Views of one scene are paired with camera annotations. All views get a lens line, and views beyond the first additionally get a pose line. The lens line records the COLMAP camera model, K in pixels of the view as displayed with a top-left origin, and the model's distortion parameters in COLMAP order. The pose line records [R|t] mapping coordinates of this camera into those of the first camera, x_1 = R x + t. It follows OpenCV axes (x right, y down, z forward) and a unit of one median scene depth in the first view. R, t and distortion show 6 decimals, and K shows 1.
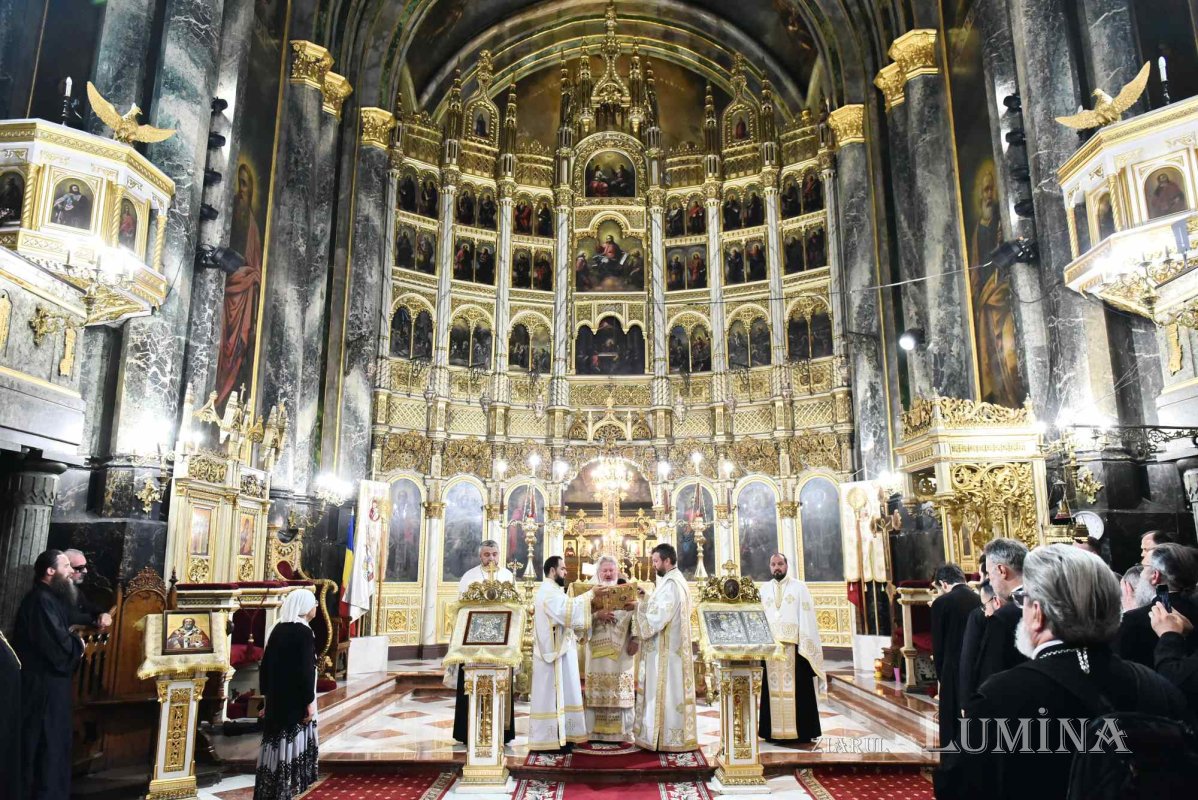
lens RADIAL K [[855.2, 0, 603.9], [0, 855.2, 397.7], [0, 0, 1]] dist [-0.023160, -0.002613]
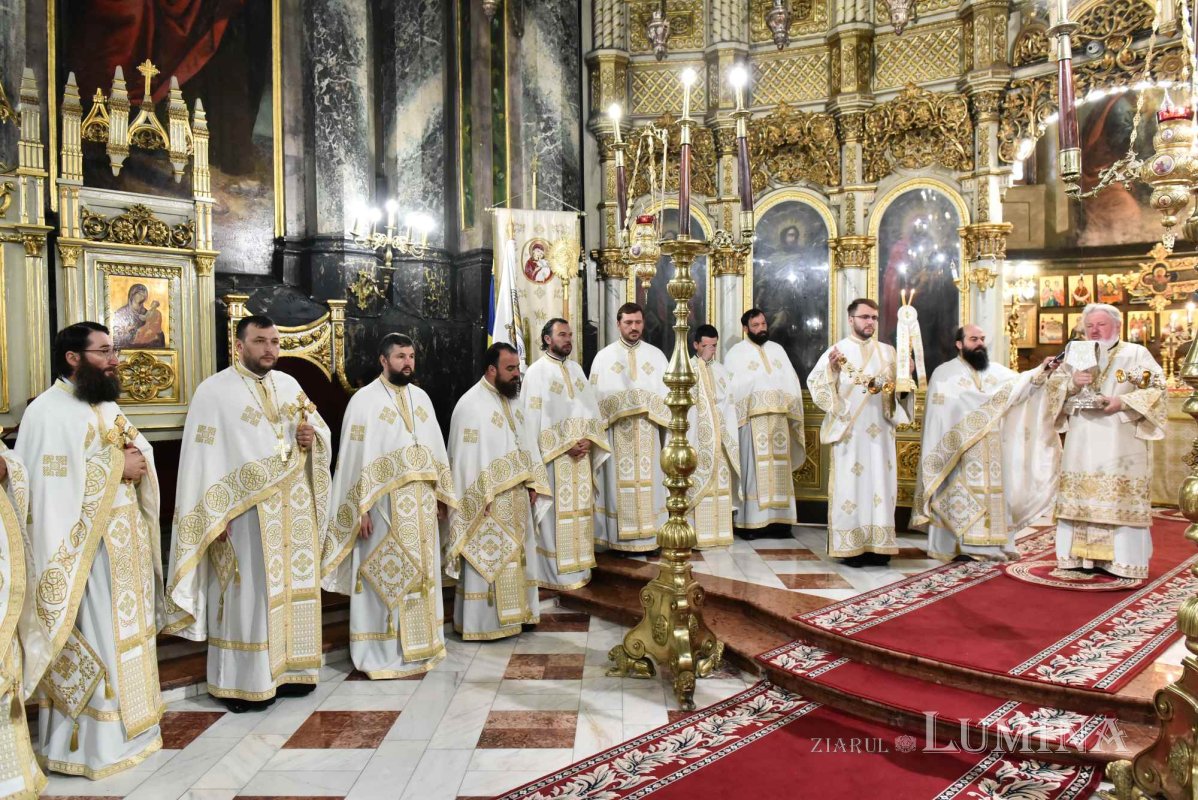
lens RADIAL K [[855.2, 0, 598.3], [0, 855.2, 396.2], [0, 0, 1]] dist [-0.023160, -0.002613]
pose [[0.688783, 0.004696, -0.724952, 0.146895], [0.154385, 0.976091, 0.153006, 0.130685], [0.708338, -0.217309, 0.671590, 0.610682]]
